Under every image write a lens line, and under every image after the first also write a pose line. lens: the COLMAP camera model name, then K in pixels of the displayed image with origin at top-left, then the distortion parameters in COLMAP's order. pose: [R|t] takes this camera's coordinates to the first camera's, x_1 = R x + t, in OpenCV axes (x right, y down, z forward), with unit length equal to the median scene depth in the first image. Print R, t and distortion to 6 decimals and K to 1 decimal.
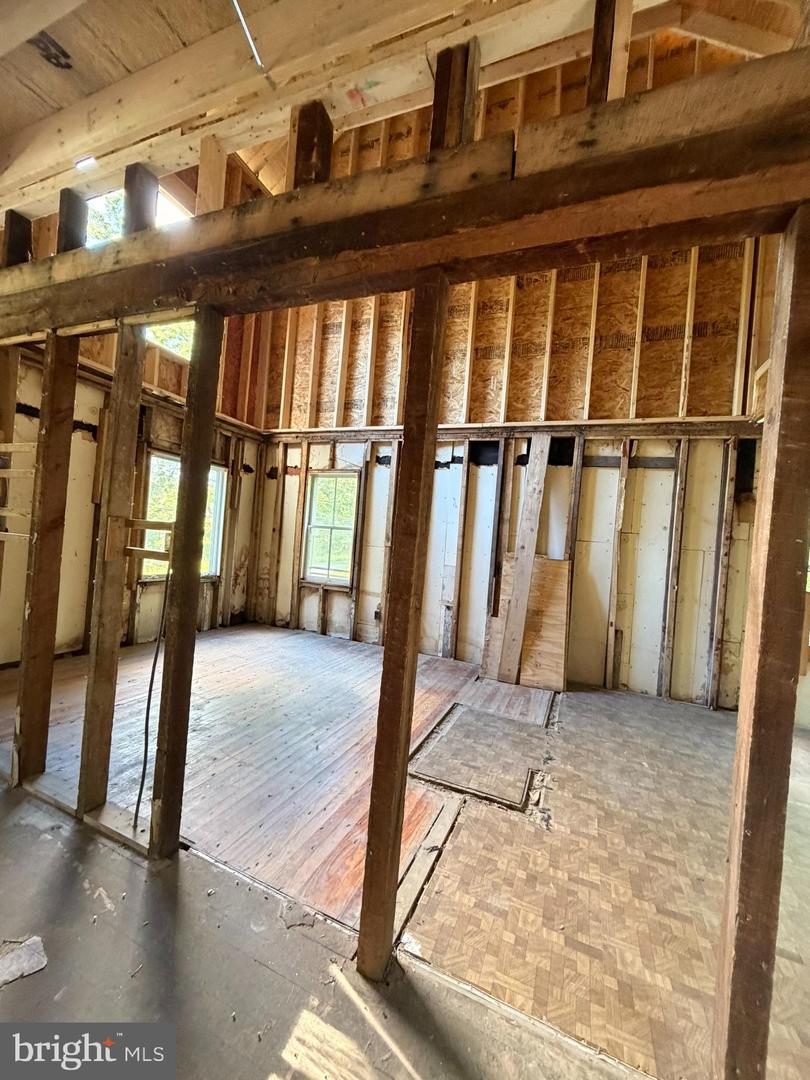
lens RADIAL K [[429.0, 0, 407.4], [0, 429.0, 537.8], [0, 0, 1]] dist [-0.000066, 0.000599]
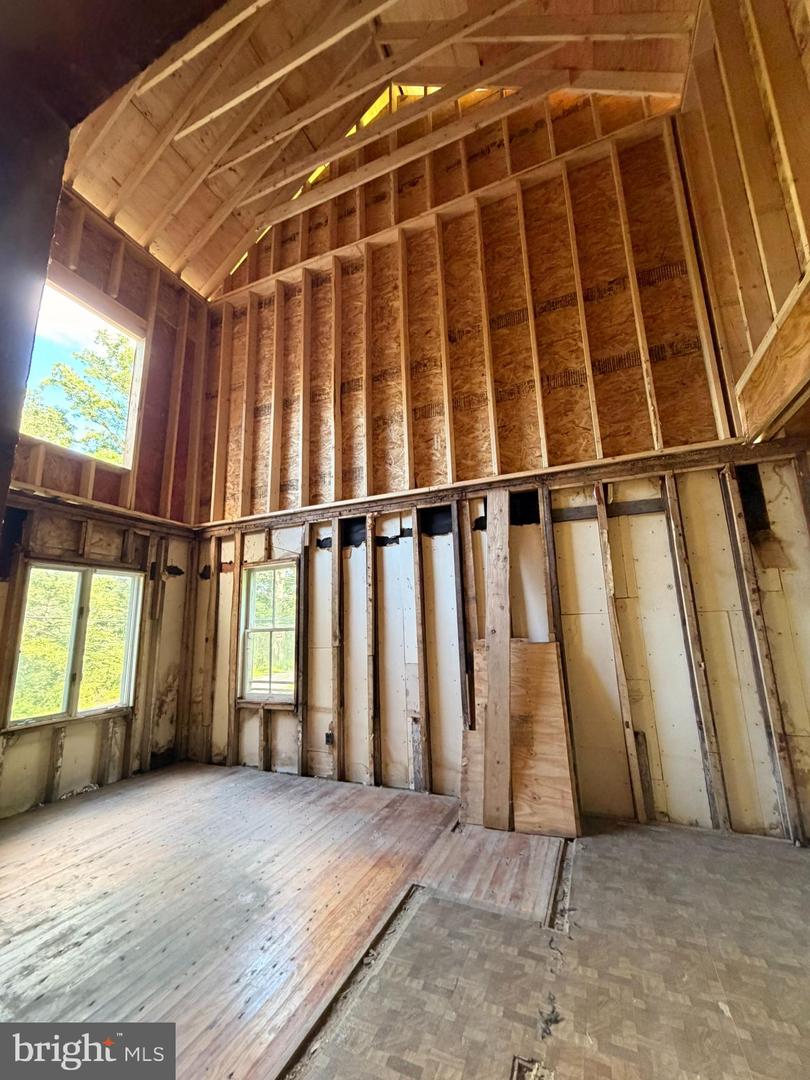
lens RADIAL K [[429.0, 0, 407.4], [0, 429.0, 537.8], [0, 0, 1]] dist [-0.000066, 0.000599]
pose [[0.993970, -0.109644, -0.000935, 0.128446], [0.107288, 0.974300, -0.198063, -0.005432], [0.022627, 0.196768, 0.980189, 0.194555]]
